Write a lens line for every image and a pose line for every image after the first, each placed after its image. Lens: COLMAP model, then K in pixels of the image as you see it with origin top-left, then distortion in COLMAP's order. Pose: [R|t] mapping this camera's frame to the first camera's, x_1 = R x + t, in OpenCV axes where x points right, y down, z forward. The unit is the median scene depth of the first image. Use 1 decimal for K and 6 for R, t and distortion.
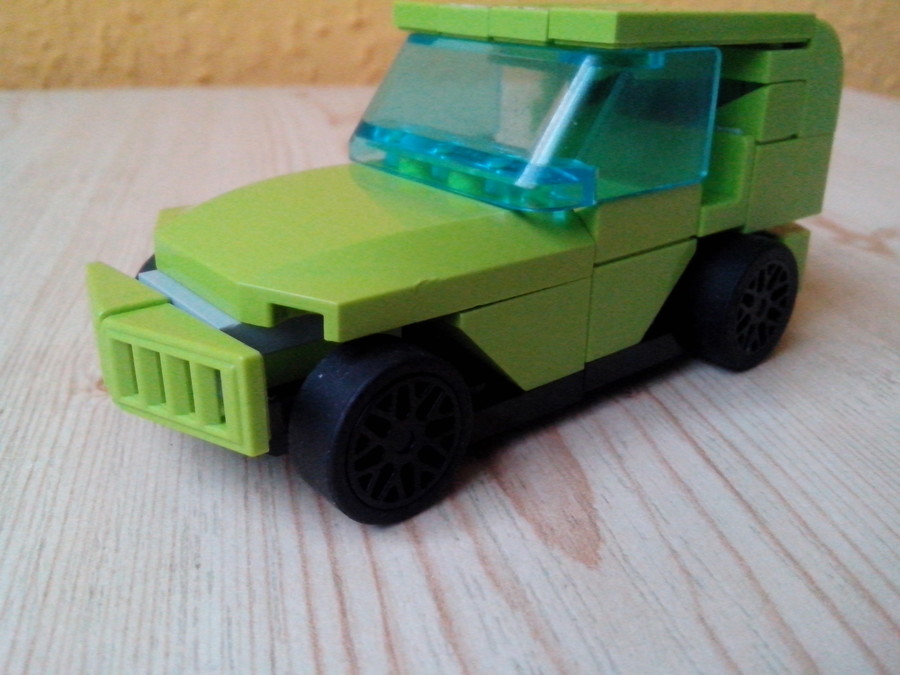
lens RADIAL K [[906.8, 0, 450.0], [0, 906.8, 337.5], [0, 0, 1]] dist [0.074662, -0.288994]
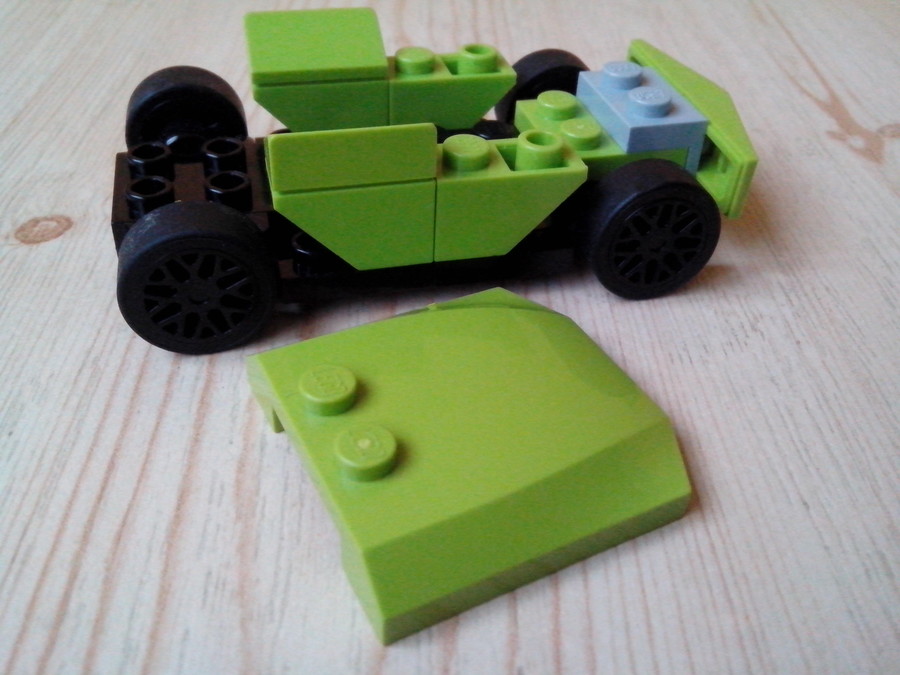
lens RADIAL K [[906.8, 0, 450.0], [0, 906.8, 337.5], [0, 0, 1]] dist [0.074662, -0.288994]
pose [[0.978667, 0.146394, -0.144153, 0.422358], [-0.103624, 0.957567, 0.268937, -0.240015], [0.177407, -0.248262, 0.952309, -0.003933]]
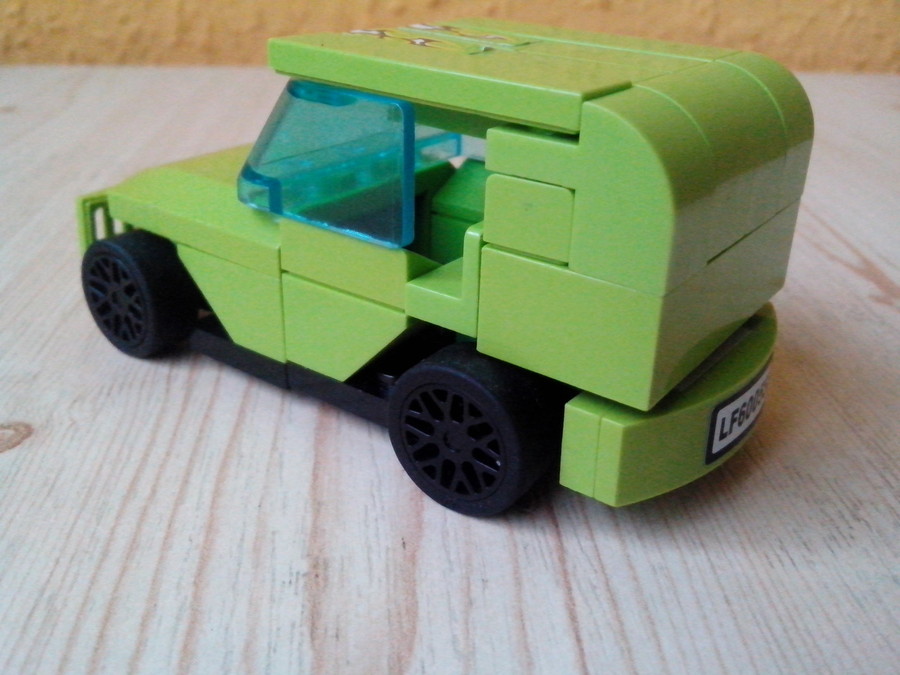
lens RADIAL K [[906.8, 0, 450.0], [0, 906.8, 337.5], [0, 0, 1]] dist [0.074662, -0.288994]
pose [[0.986911, 0.068433, -0.146027, 0.320348], [-0.061633, 0.996815, 0.050599, -0.181866], [0.149024, -0.040937, 0.987986, 0.200538]]
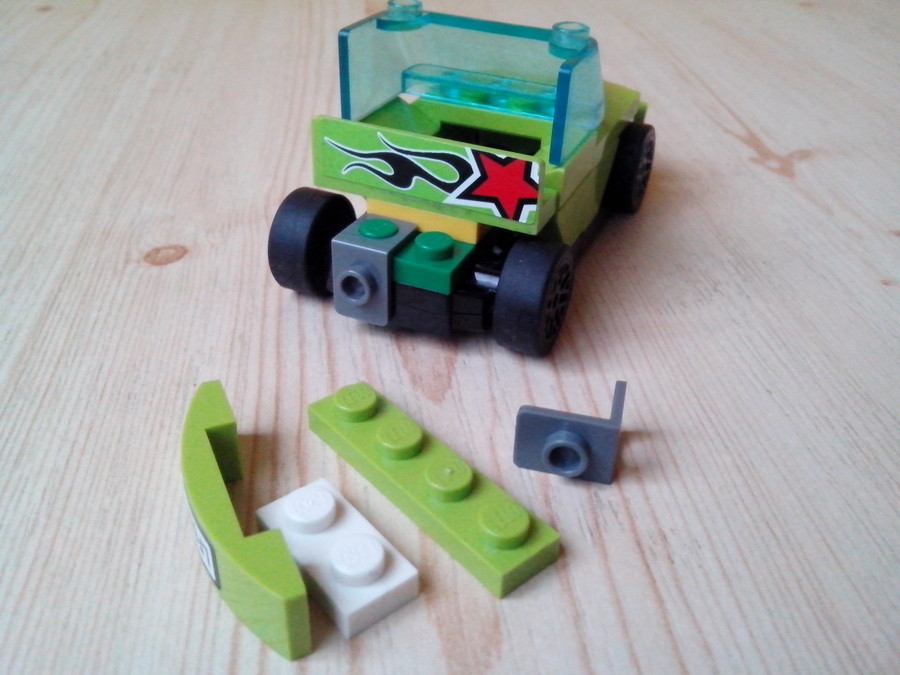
lens RADIAL K [[906.8, 0, 450.0], [0, 906.8, 337.5], [0, 0, 1]] dist [0.074662, -0.288994]
pose [[0.994464, 0.067038, -0.080918, 0.287072], [-0.052171, 0.983437, 0.173579, -0.131740], [0.091214, -0.168396, 0.981490, -0.511659]]
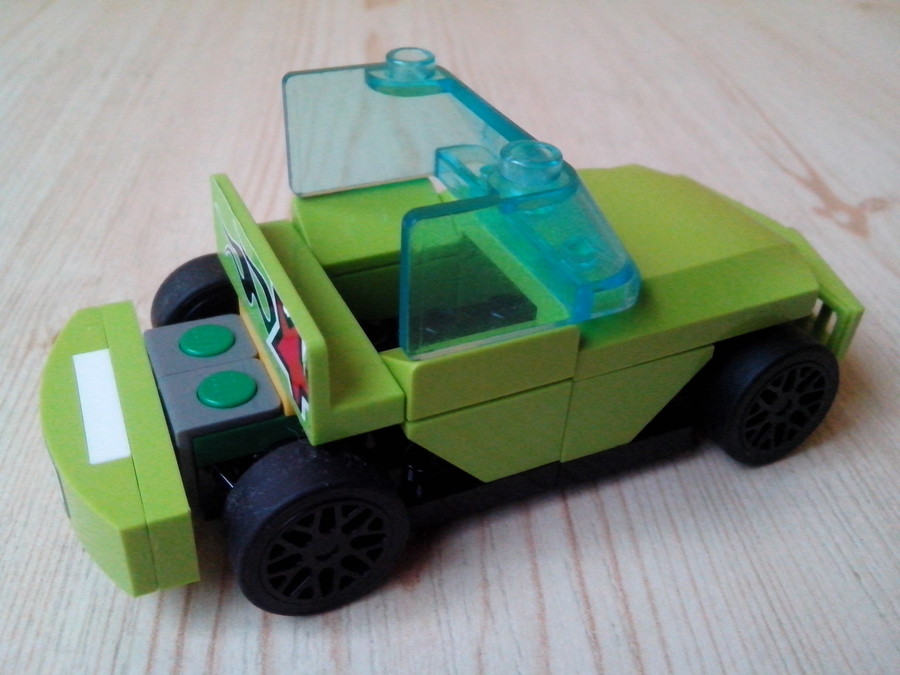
lens RADIAL K [[906.8, 0, 450.0], [0, 906.8, 337.5], [0, 0, 1]] dist [0.074662, -0.288994]
pose [[0.991035, 0.096034, -0.092881, 0.274740], [-0.075736, 0.976537, 0.201590, -0.288639], [0.110061, -0.192749, 0.975056, -0.063861]]
